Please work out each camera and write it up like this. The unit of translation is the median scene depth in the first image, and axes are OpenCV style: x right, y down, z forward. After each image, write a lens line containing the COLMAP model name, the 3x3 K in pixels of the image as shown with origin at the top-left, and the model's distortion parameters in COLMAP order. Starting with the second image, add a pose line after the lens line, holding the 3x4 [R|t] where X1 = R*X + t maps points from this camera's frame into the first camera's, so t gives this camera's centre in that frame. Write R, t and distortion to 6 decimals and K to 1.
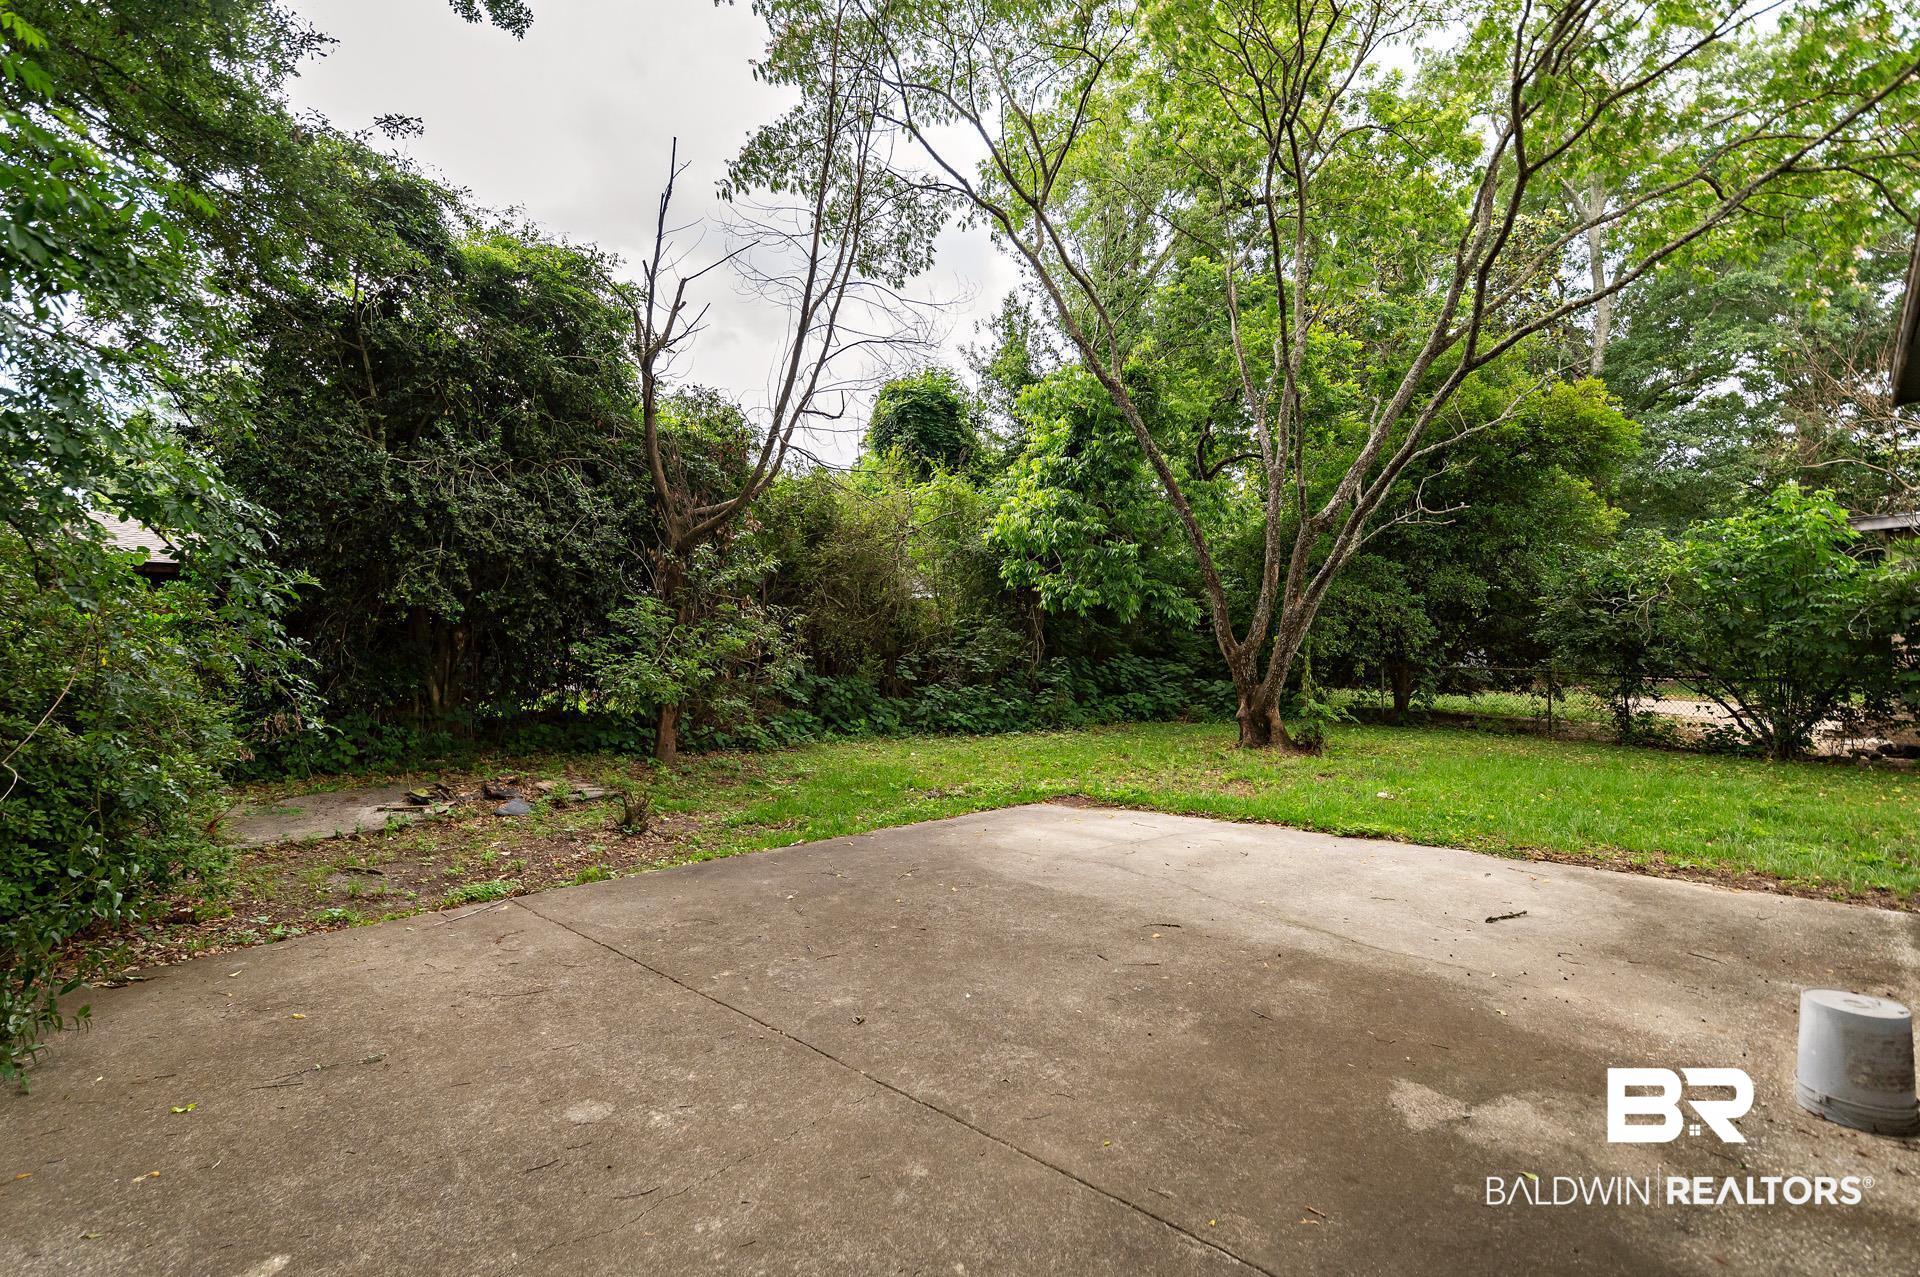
lens RADIAL K [[917.6, 0, 957.3], [0, 917.6, 635.8], [0, 0, 1]] dist [0.001734, 0.000050]
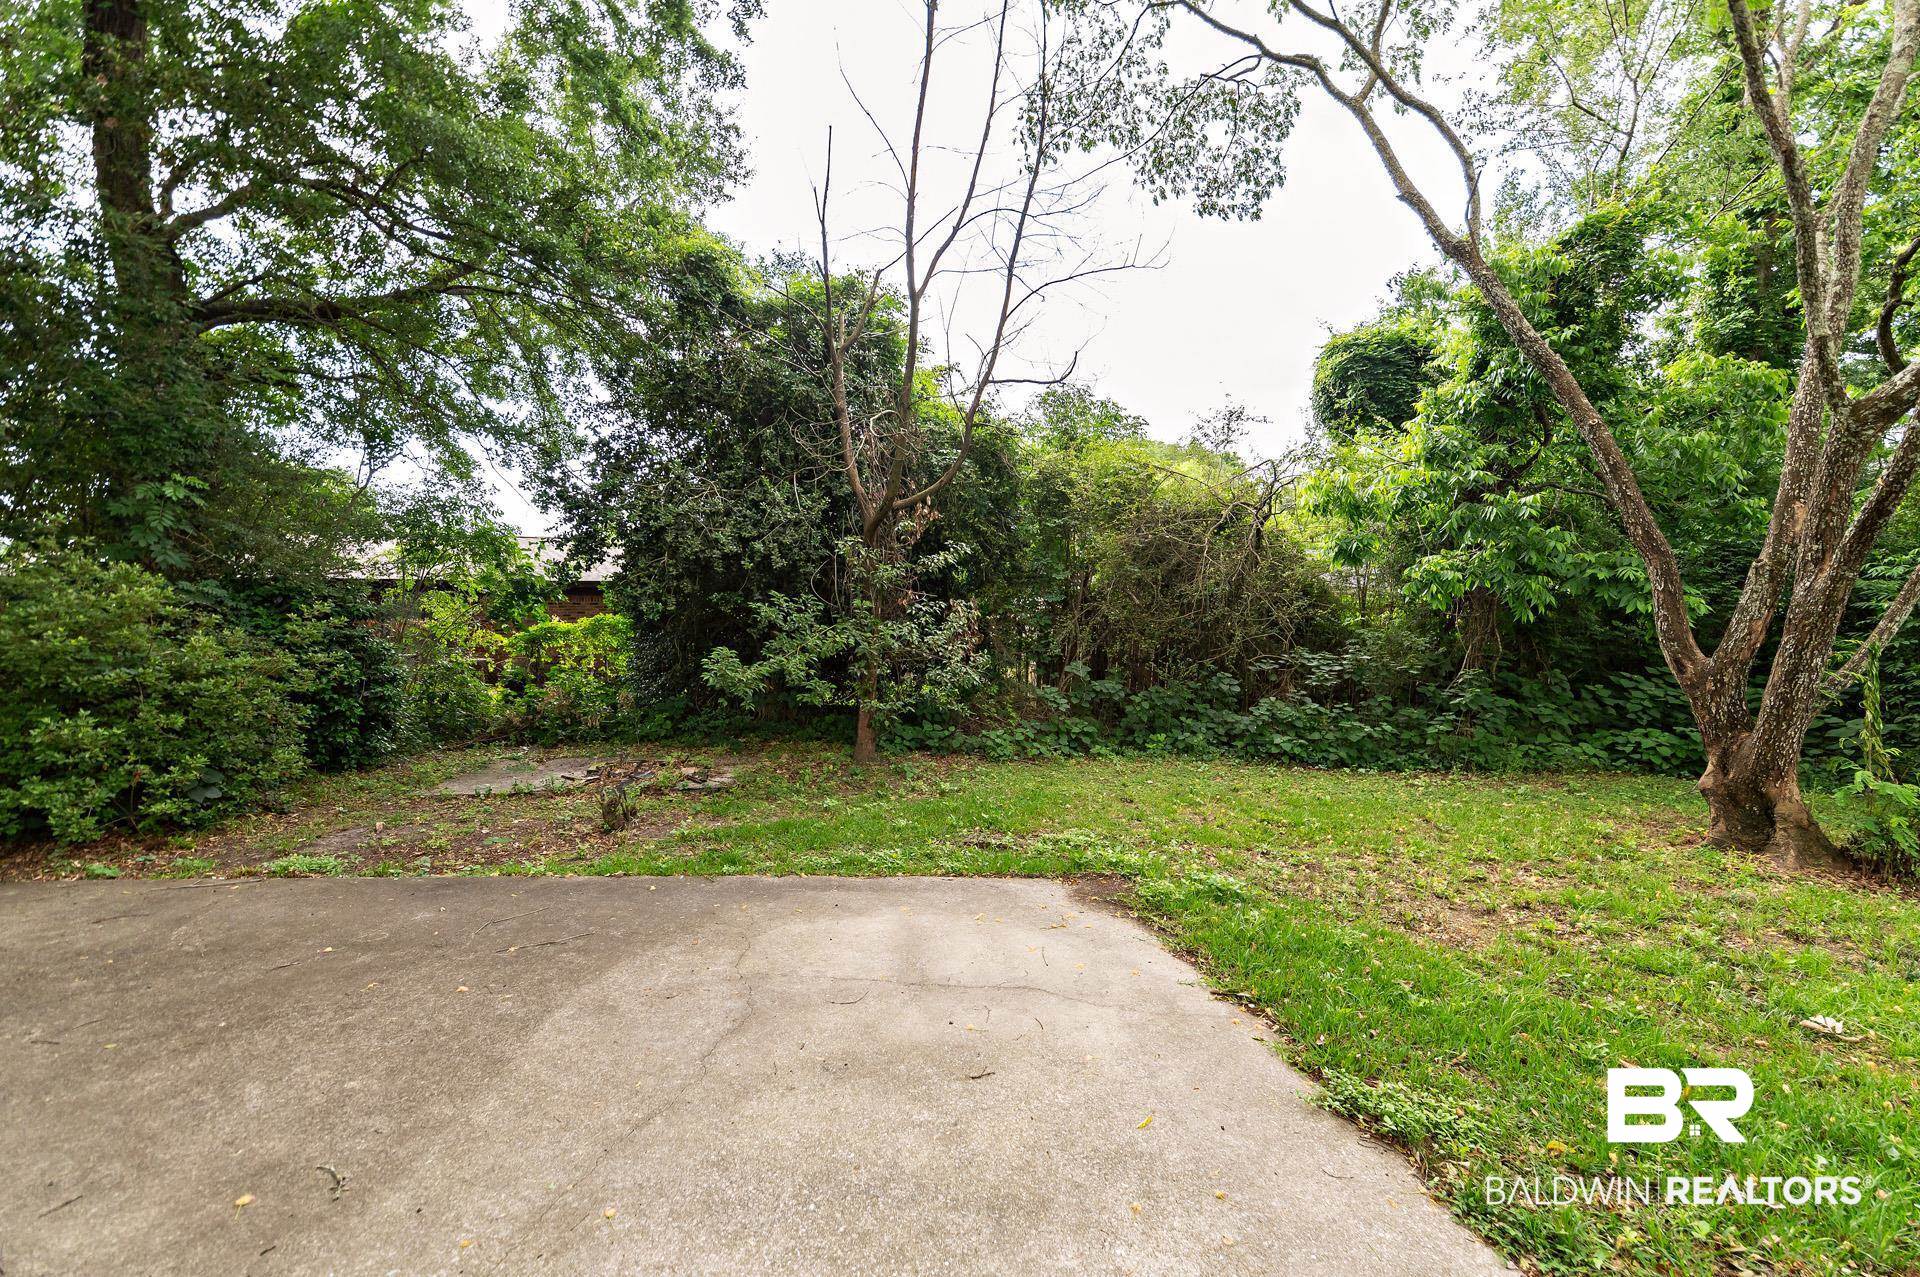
lens RADIAL K [[830.9, 0, 957.1], [0, 830.9, 654.6], [0, 0, 1]] dist [0.001774, 0.000054]
pose [[0.746175, 0.019855, -0.665454, 0.289977], [-0.007977, 0.999750, 0.020884, 0.001884], [0.665702, -0.010275, 0.746147, 0.313761]]
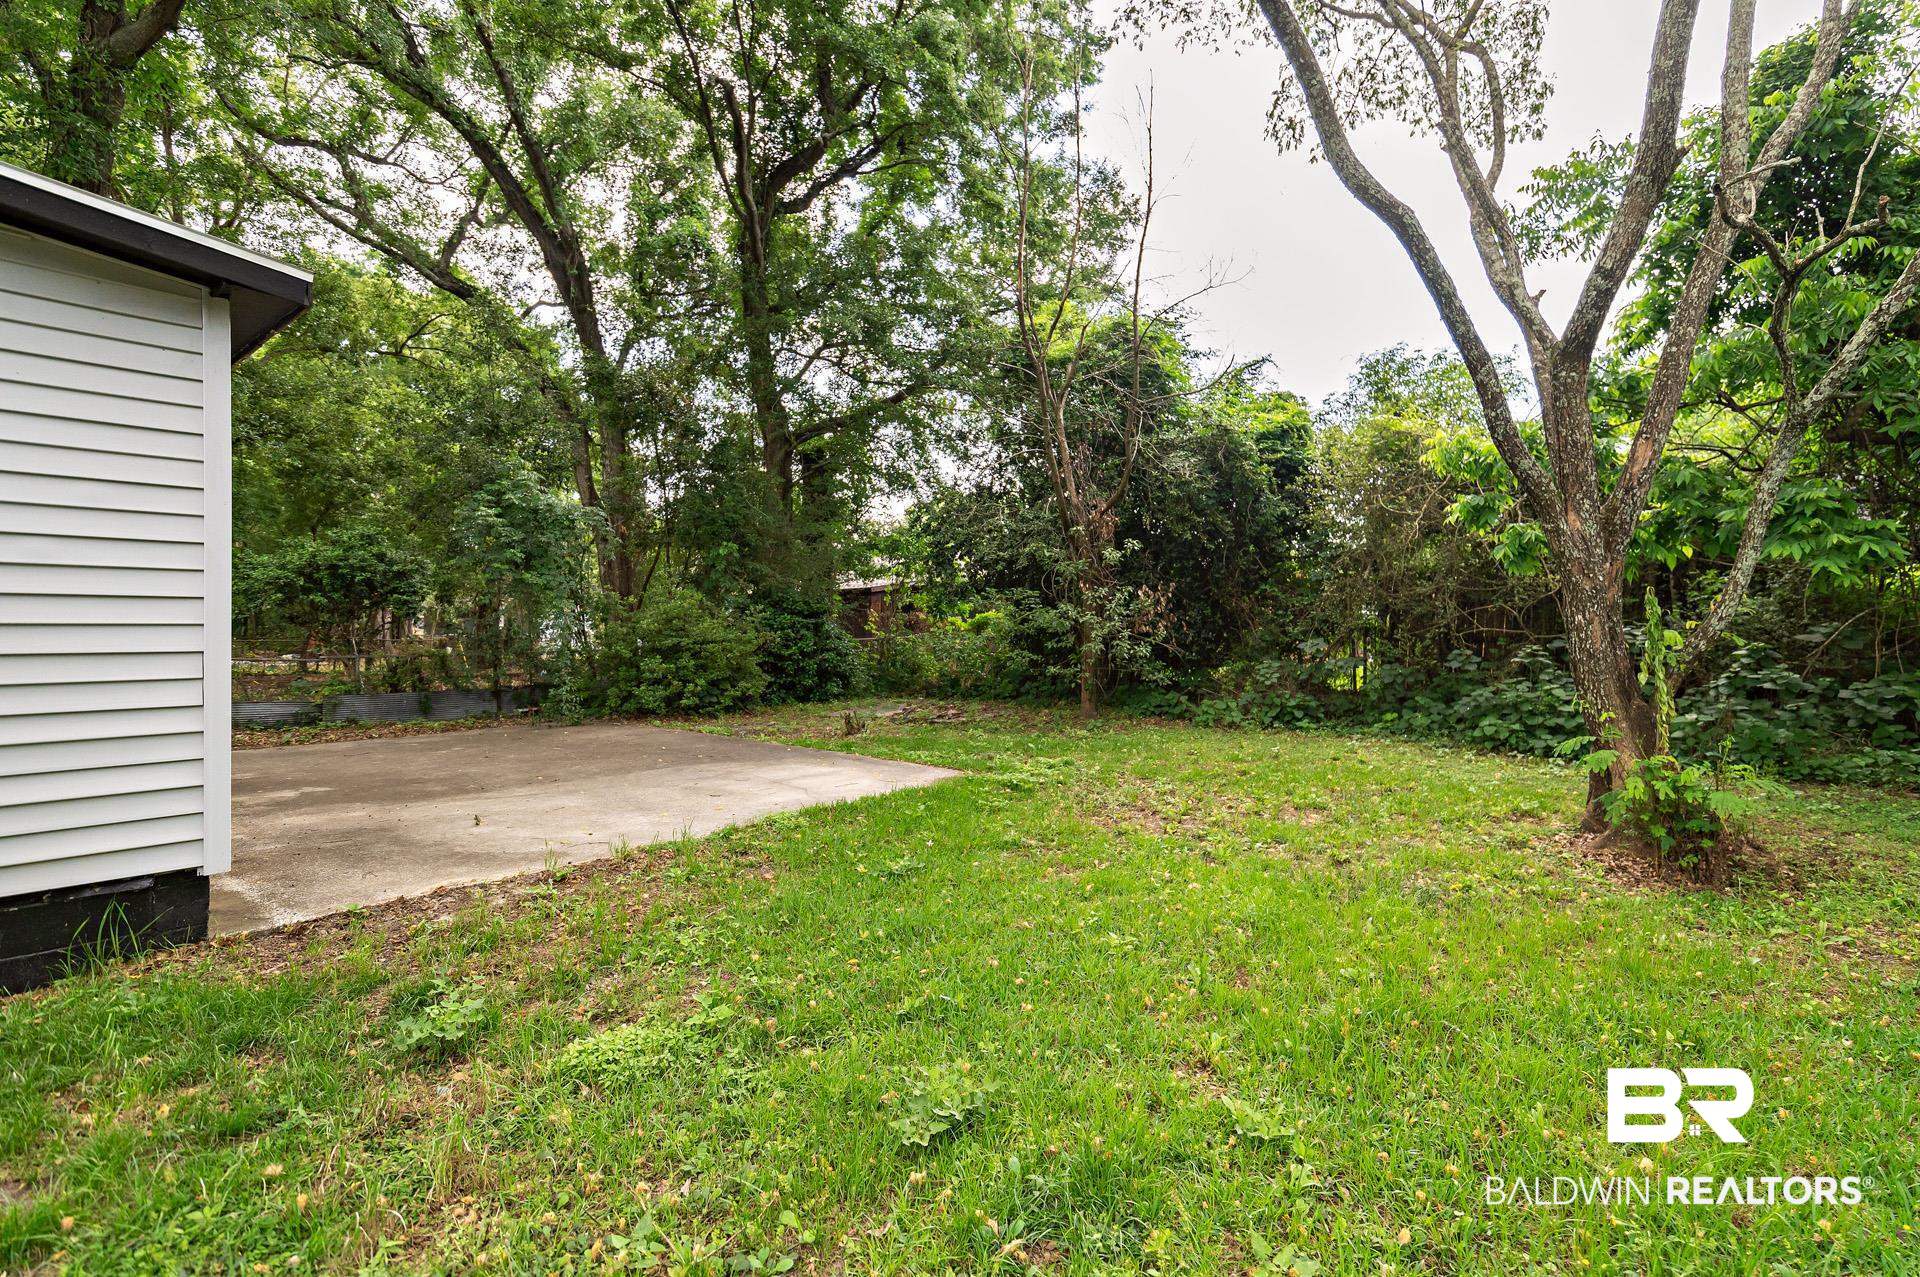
lens RADIAL K [[917.6, 0, 957.3], [0, 917.6, 635.8], [0, 0, 1]] dist [0.001734, 0.000050]
pose [[0.069138, 0.014194, -0.997506, 0.740375], [0.008474, 0.999854, 0.014815, 0.005677], [0.997571, -0.009478, 0.069008, 0.587993]]
